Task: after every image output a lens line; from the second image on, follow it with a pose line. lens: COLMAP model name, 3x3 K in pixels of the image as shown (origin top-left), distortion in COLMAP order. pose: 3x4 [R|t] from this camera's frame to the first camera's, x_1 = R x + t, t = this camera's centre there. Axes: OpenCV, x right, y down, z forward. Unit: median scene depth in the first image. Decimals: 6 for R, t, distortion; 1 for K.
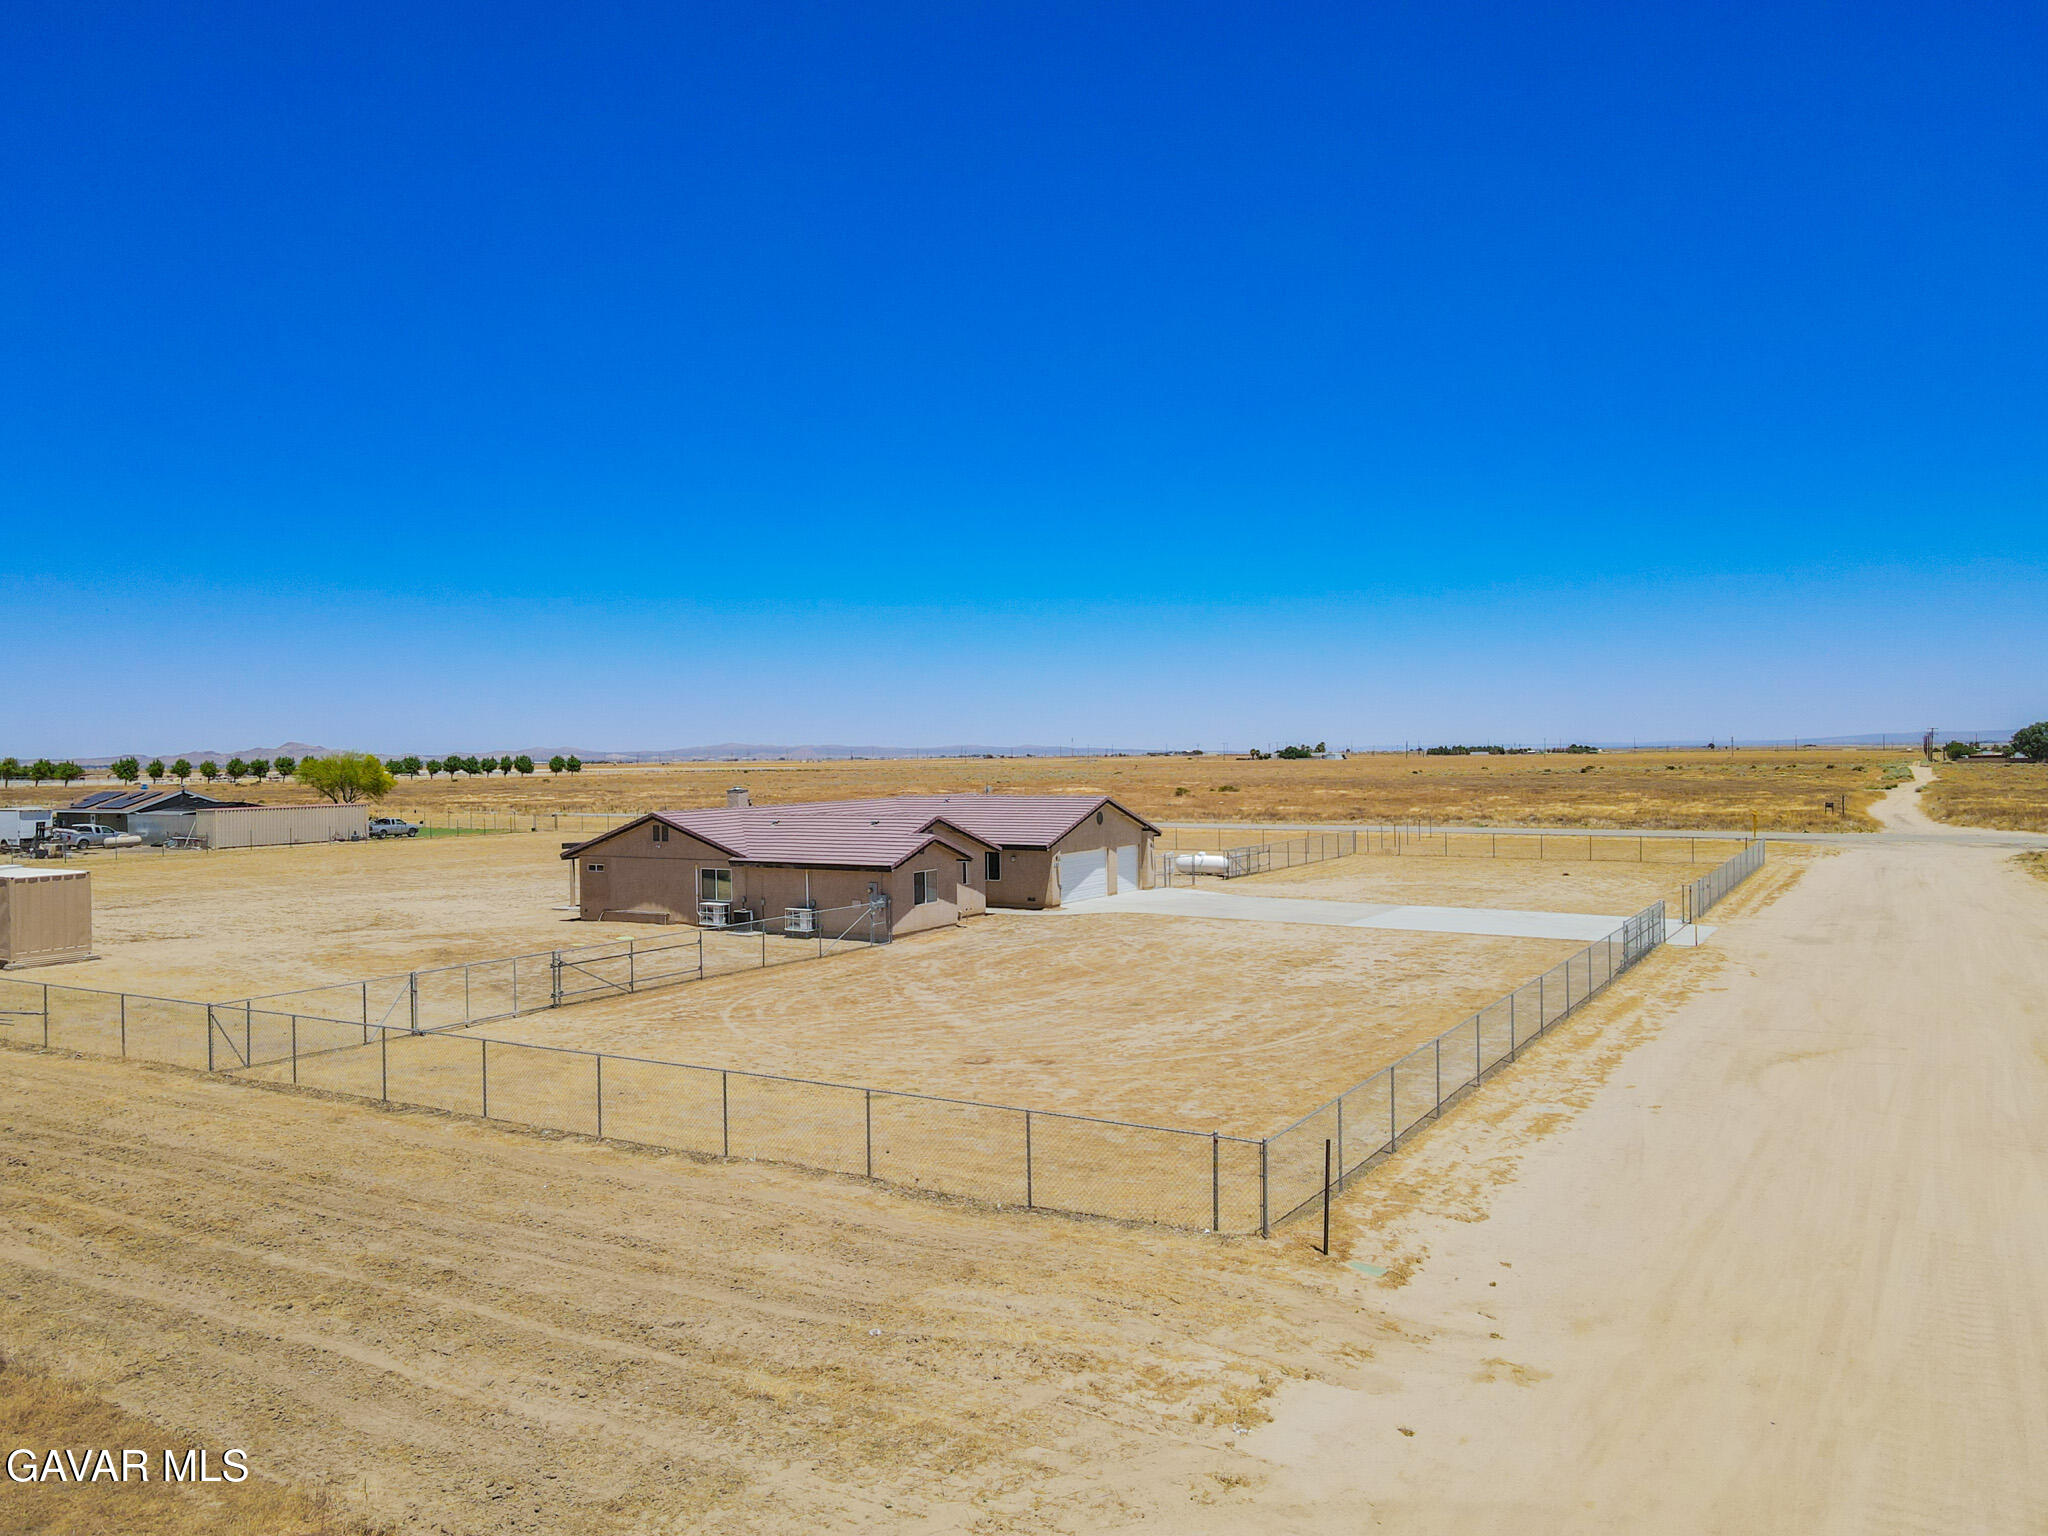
lens RADIAL K [[1505.1, 0, 1013.6], [0, 1505.1, 770.1], [0, 0, 1]] dist [0.000099, 0.026832]
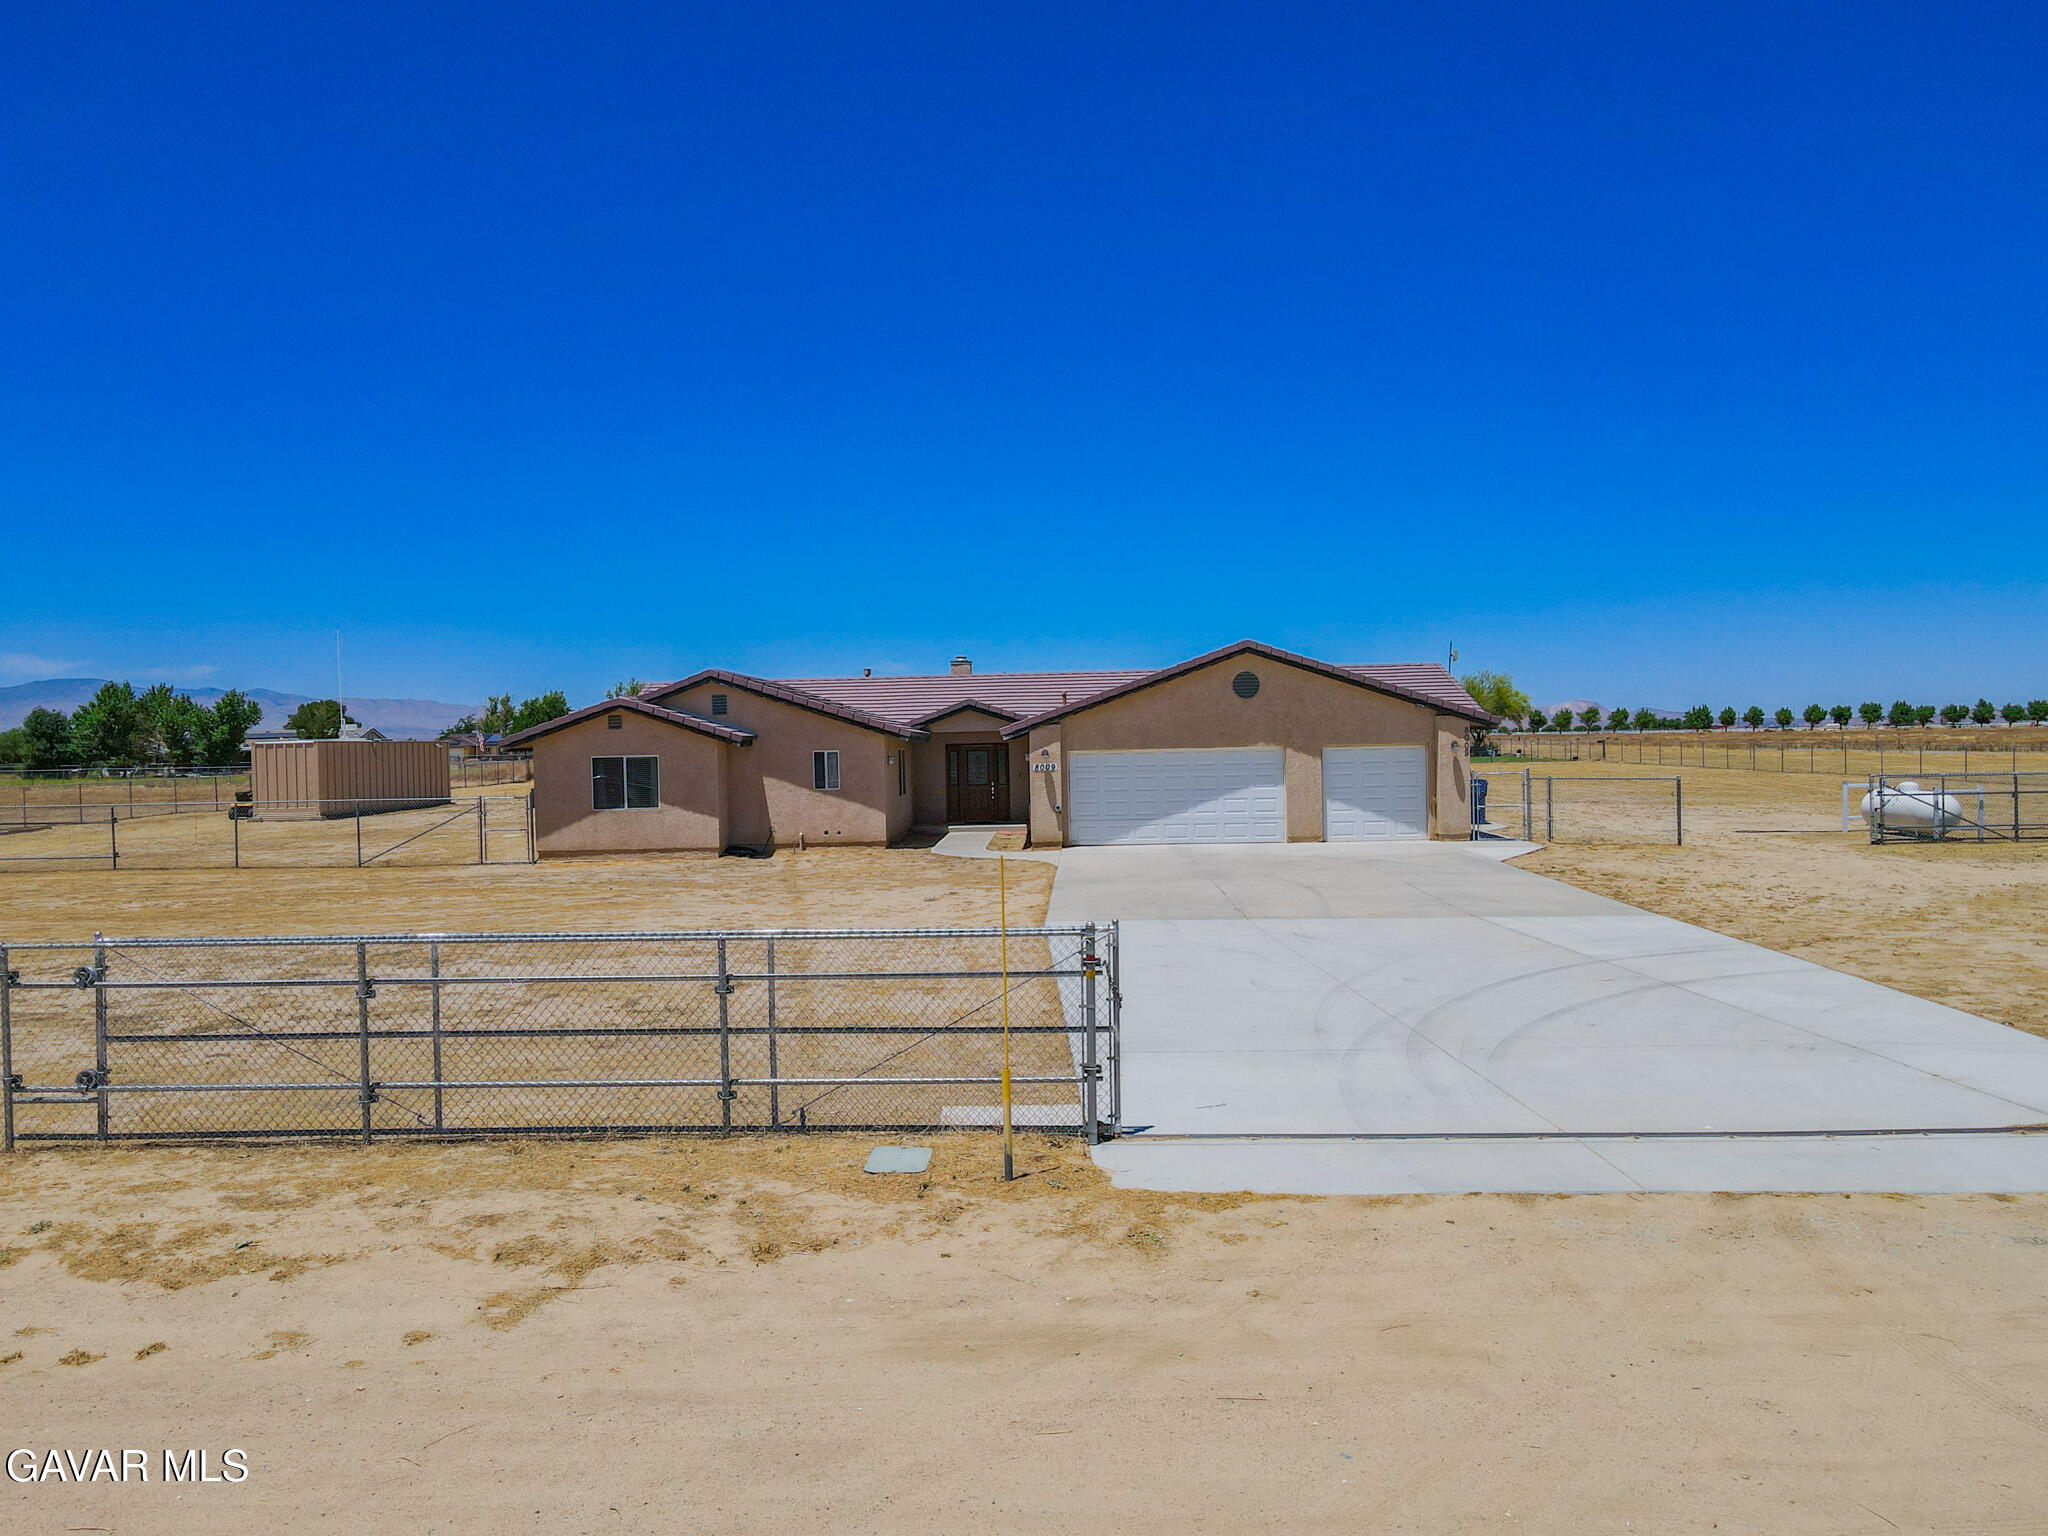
lens RADIAL K [[1509.1, 0, 1013.4], [0, 1509.1, 763.5], [0, 0, 1]] dist [-0.006862, 0.038529]
pose [[0.483338, 0.016667, -0.875275, 0.398324], [0.003822, 0.999769, 0.021148, 0.040673], [0.875426, -0.013567, 0.483163, 0.646777]]
